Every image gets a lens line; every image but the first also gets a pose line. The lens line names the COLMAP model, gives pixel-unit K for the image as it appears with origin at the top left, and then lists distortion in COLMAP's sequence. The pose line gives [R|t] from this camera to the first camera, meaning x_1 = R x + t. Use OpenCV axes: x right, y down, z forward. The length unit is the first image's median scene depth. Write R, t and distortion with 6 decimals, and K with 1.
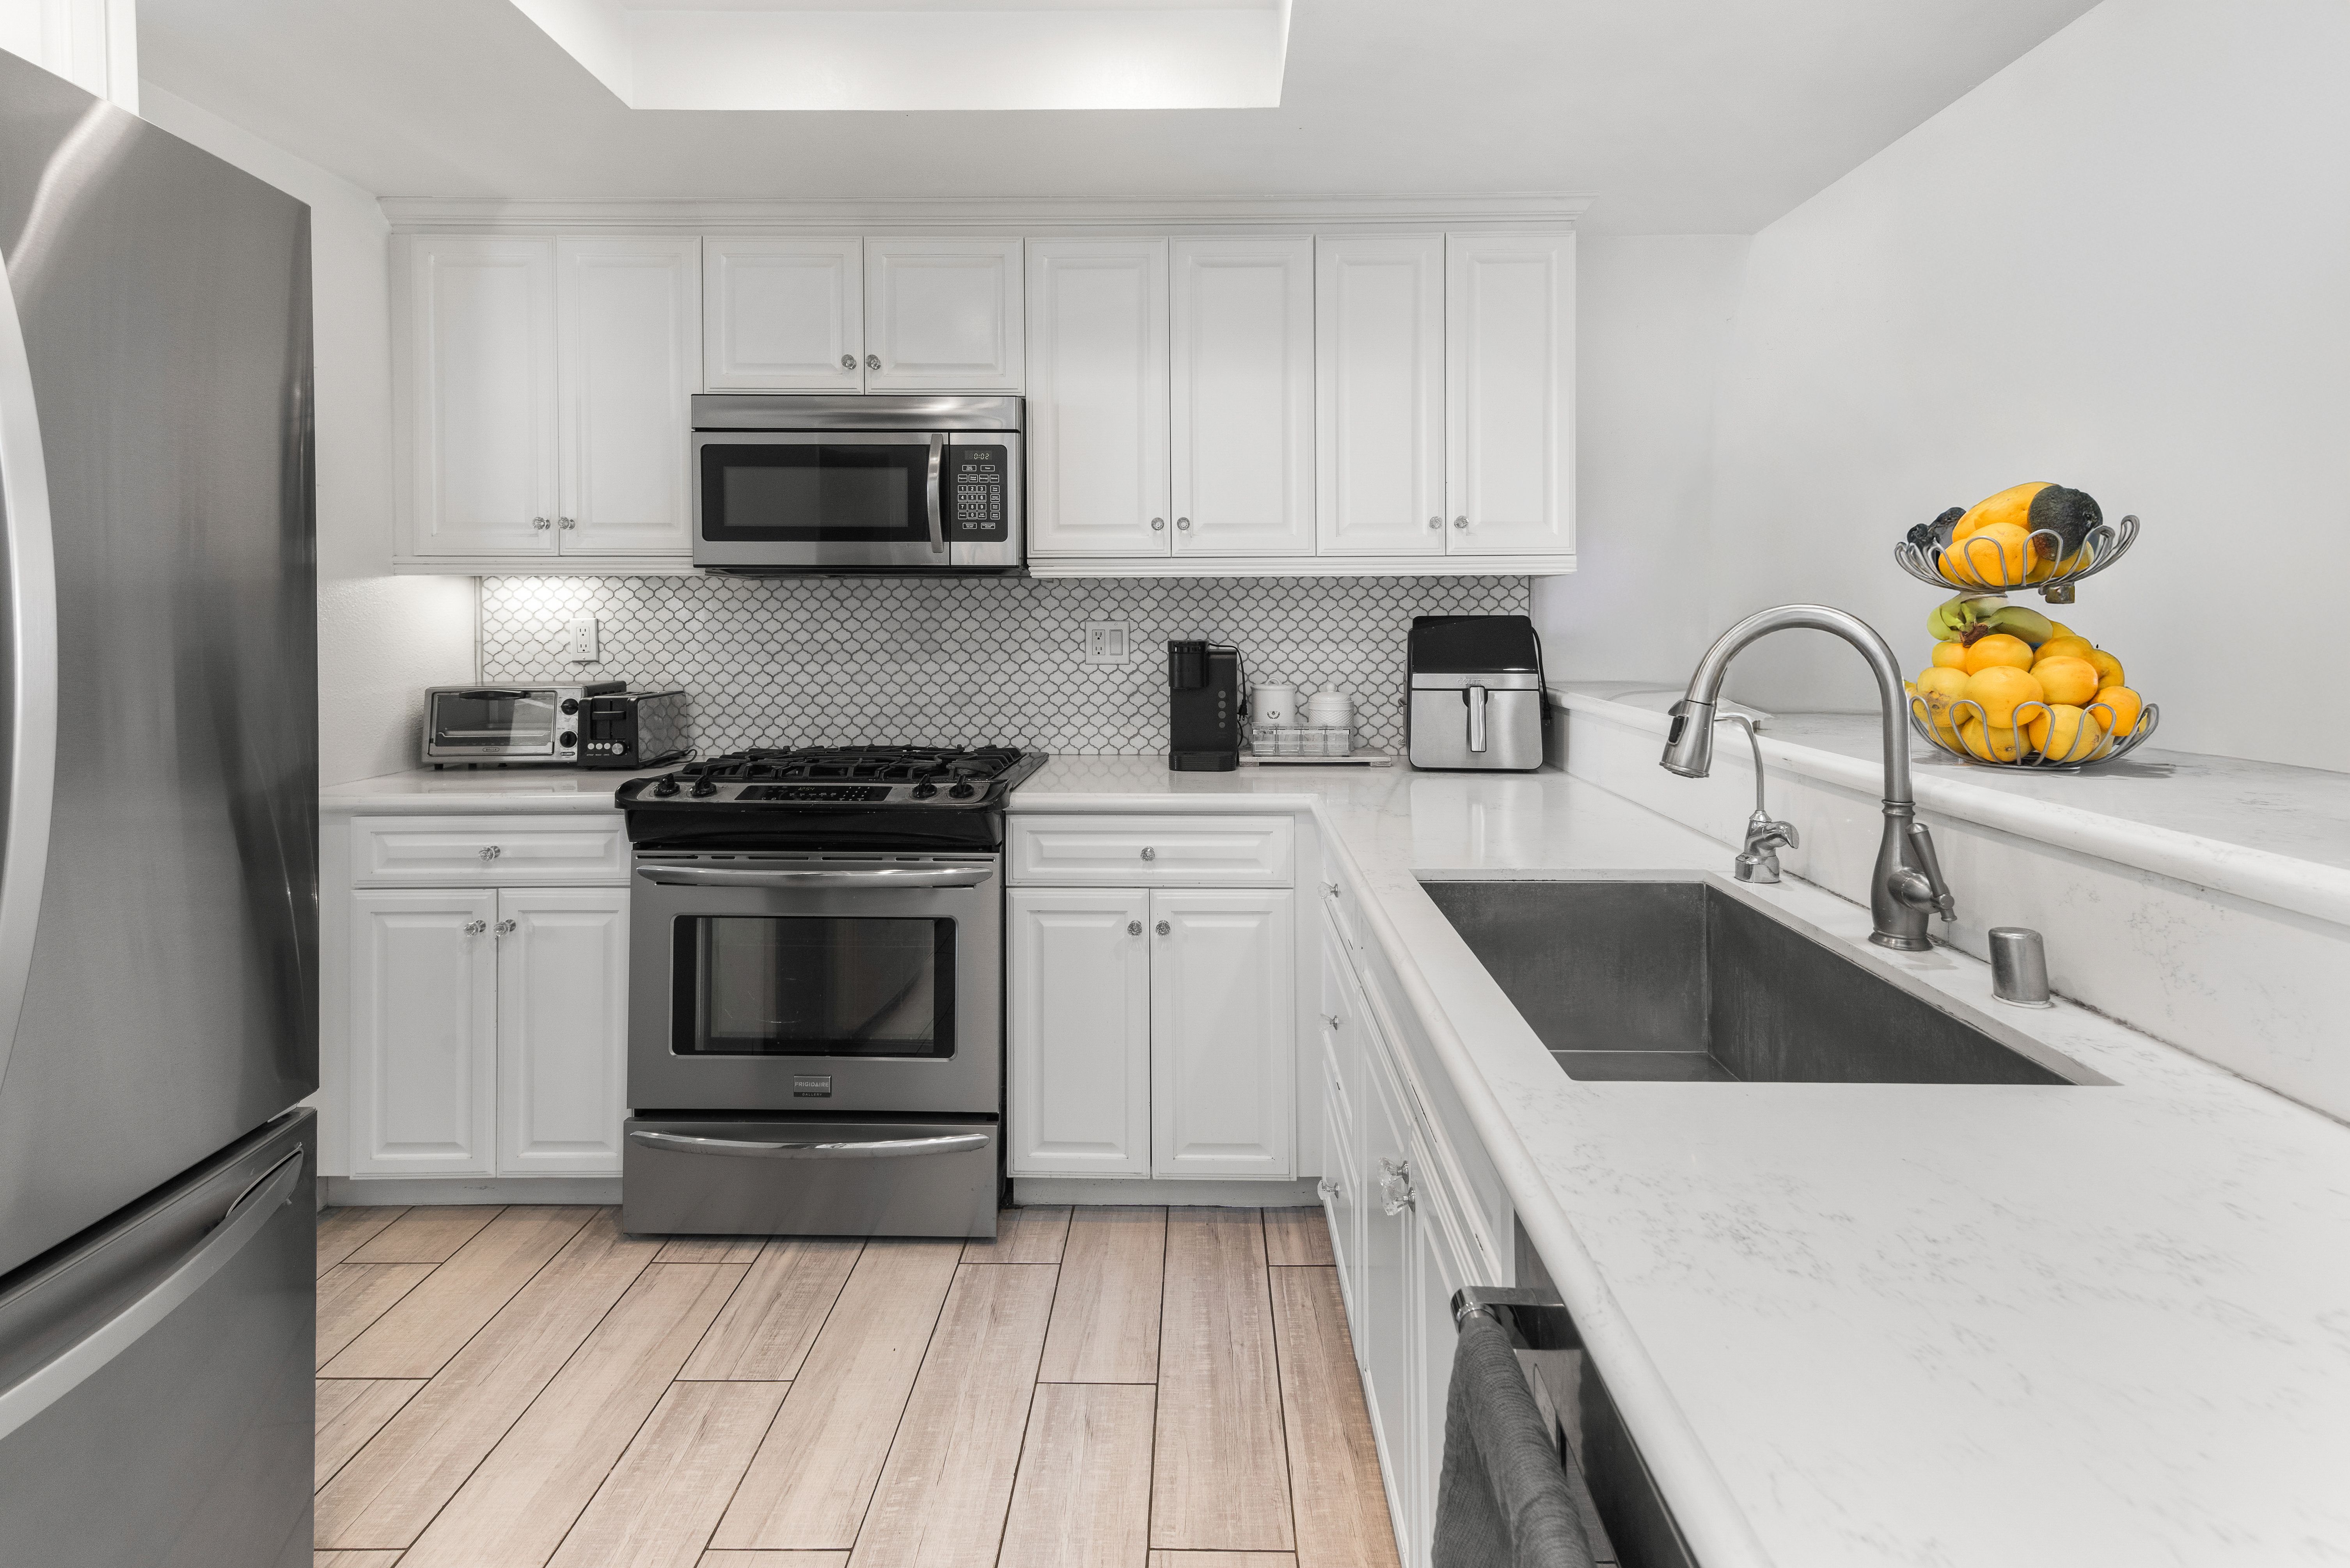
lens RADIAL K [[1150.1, 0, 1184.2], [0, 1150.1, 655.0], [0, 0, 1]] dist [0.017343, 0.000090]
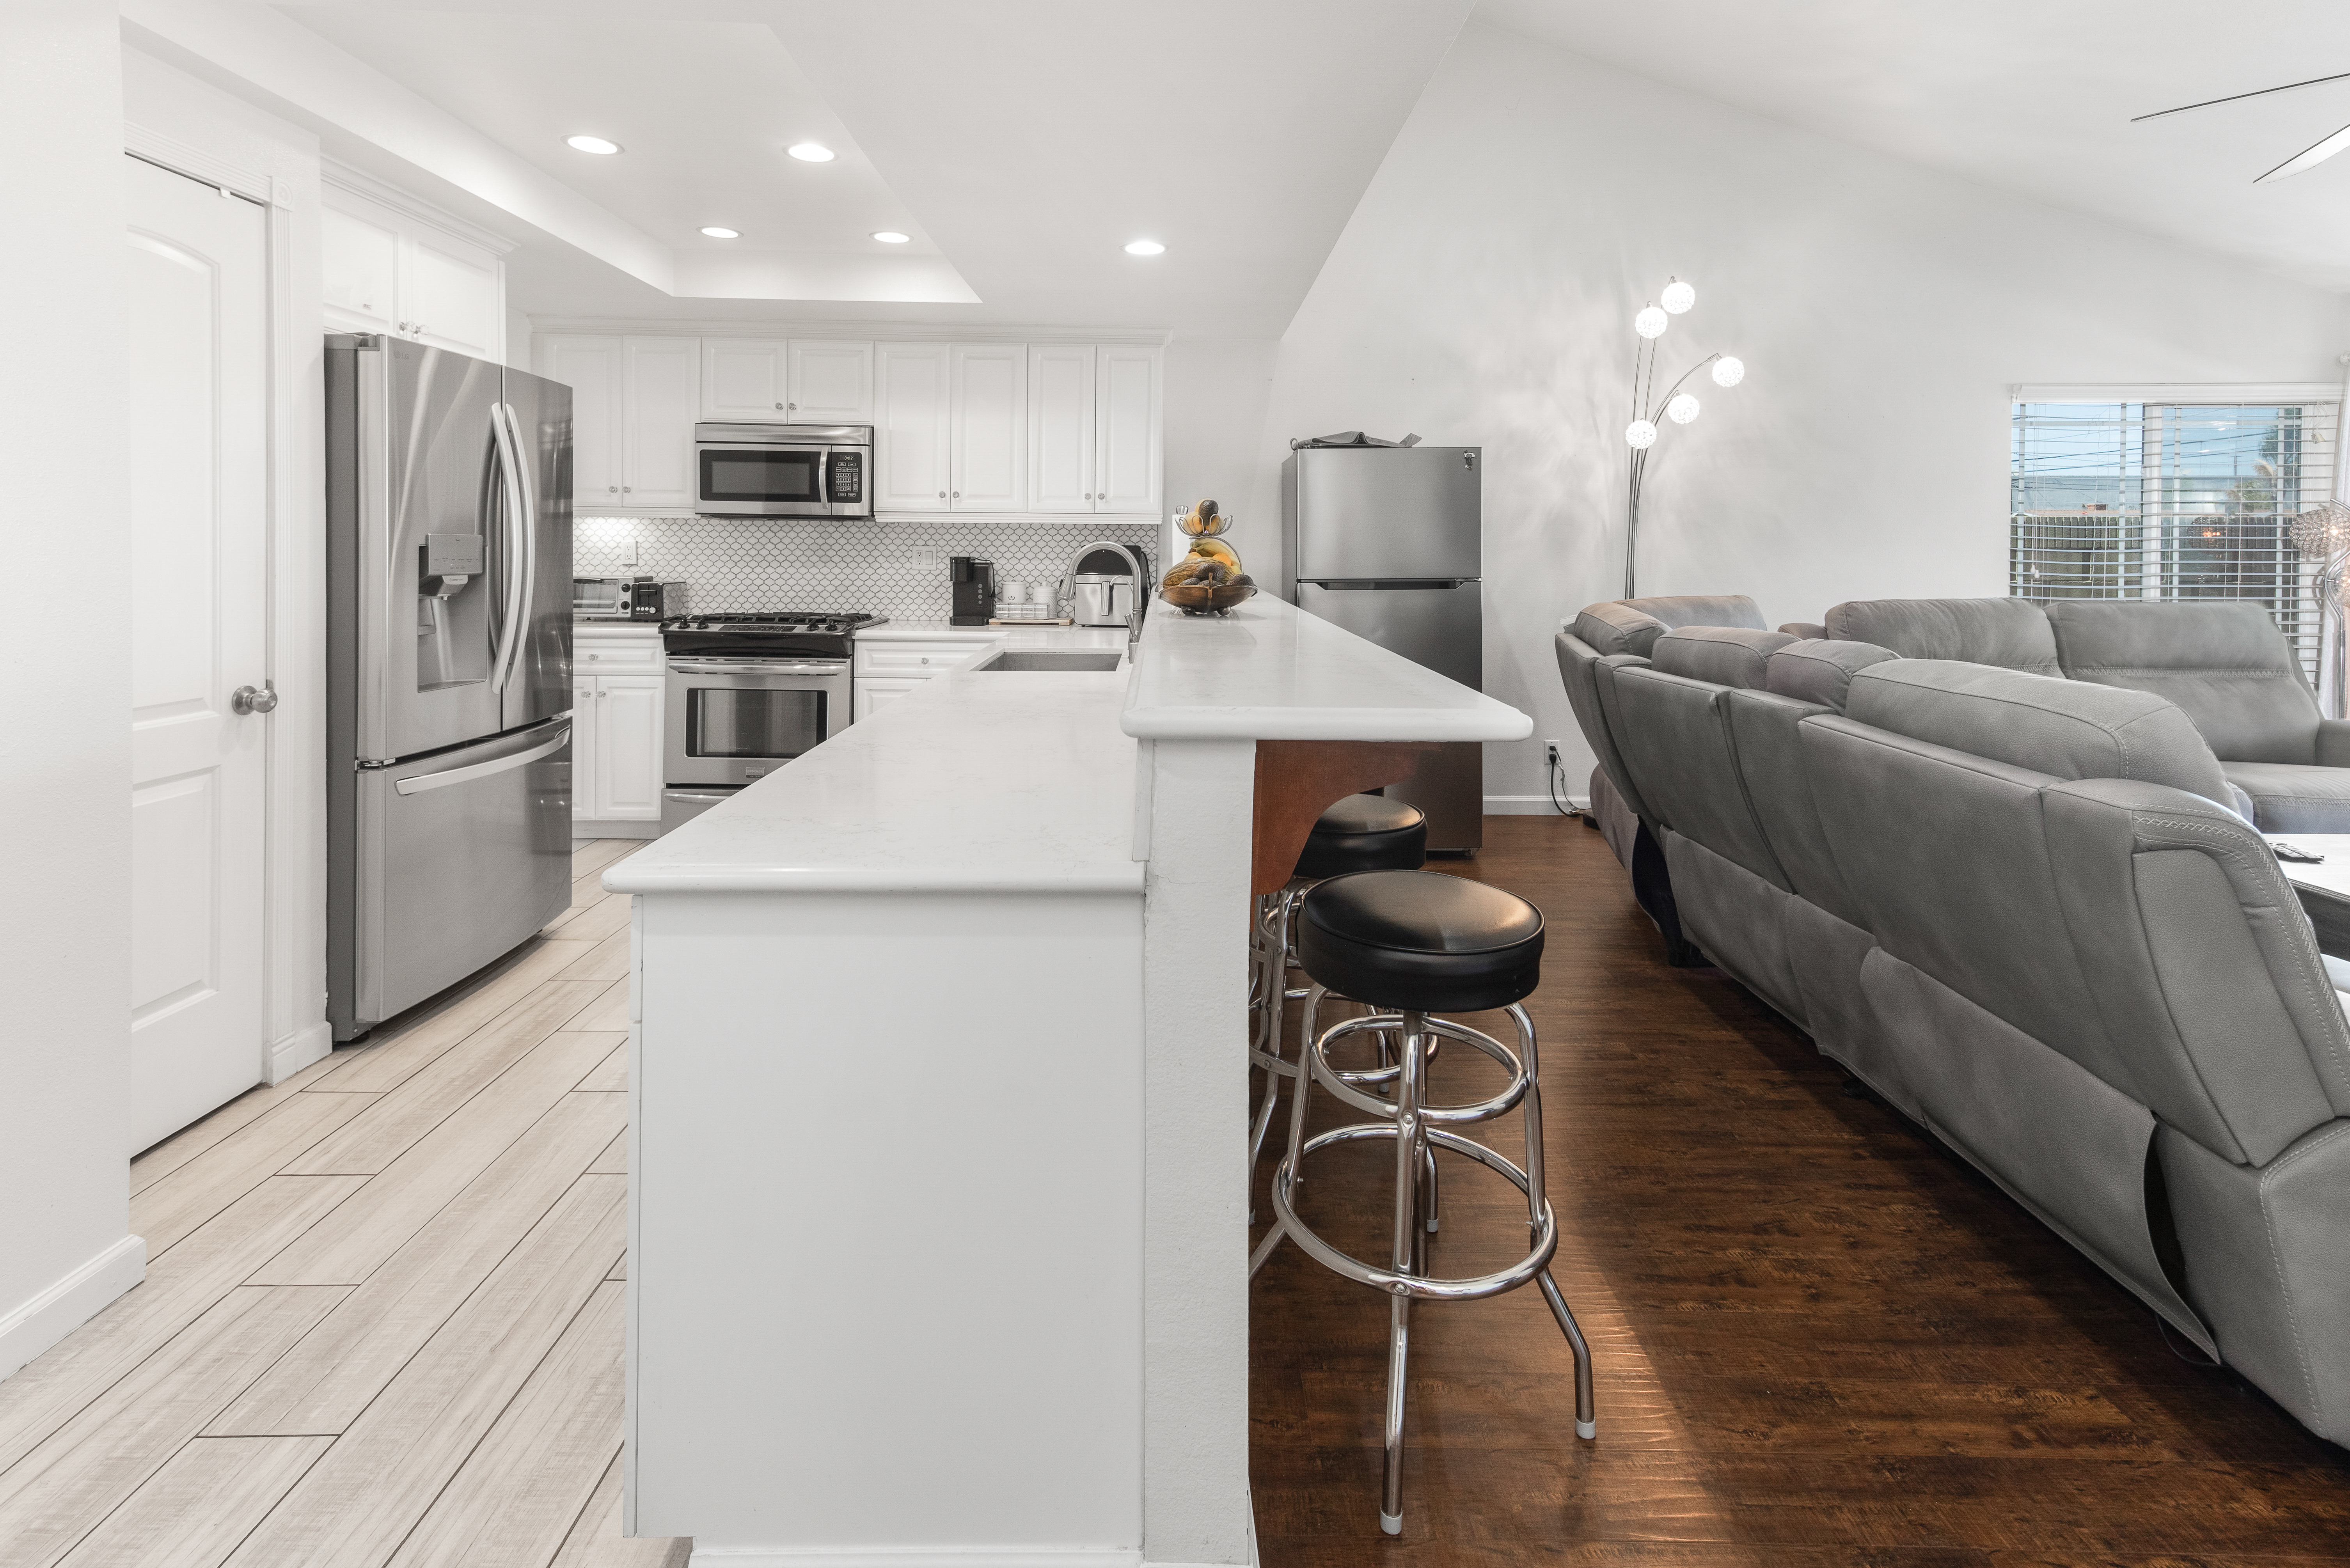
lens RADIAL K [[1143.0, 0, 1169.2], [0, 1143.0, 590.1], [0, 0, 1]] dist [0.017803, 0.000492]
pose [[0.999610, 0.012080, 0.025171, 0.302867], [-0.012127, 0.999925, 0.001738, 0.035386], [-0.025148, -0.002043, 0.999682, -0.890117]]
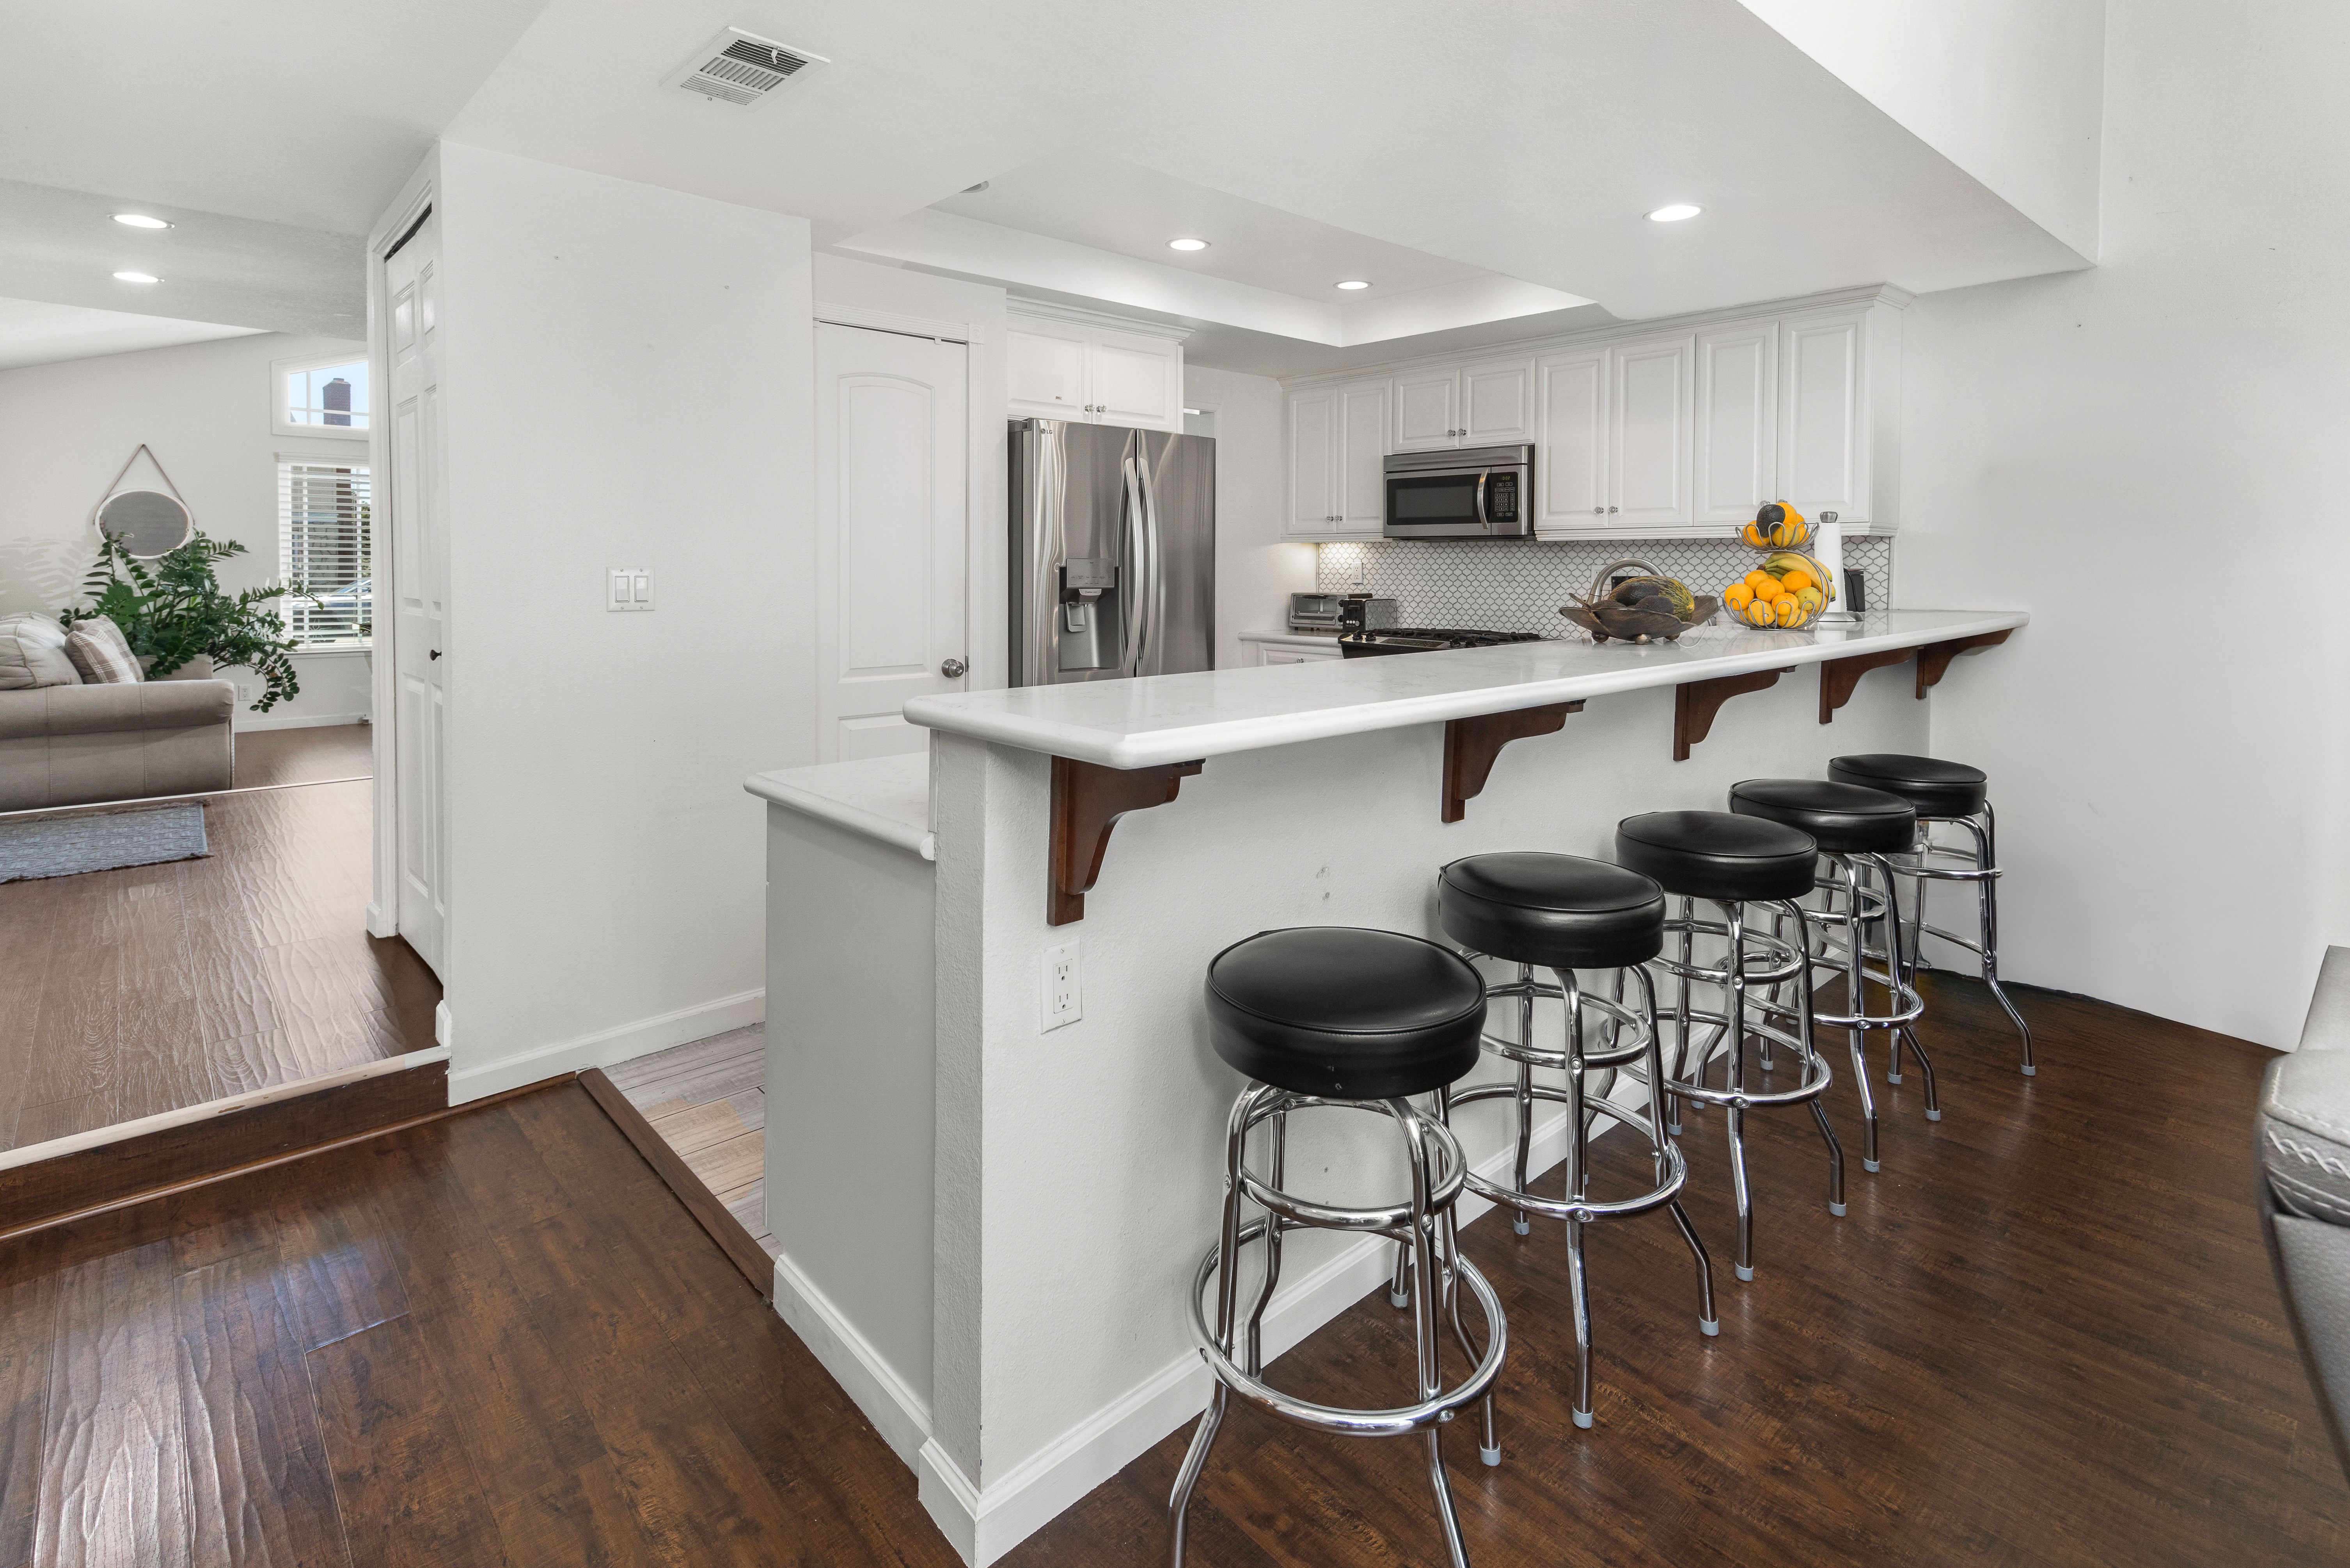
lens RADIAL K [[1143.0, 0, 1169.2], [0, 1143.0, 590.1], [0, 0, 1]] dist [0.017803, 0.000492]
pose [[0.674053, 0.021764, -0.738363, 0.836832], [-0.031004, 0.999519, 0.001159, 0.028365], [0.738032, 0.022111, 0.674403, -0.680505]]
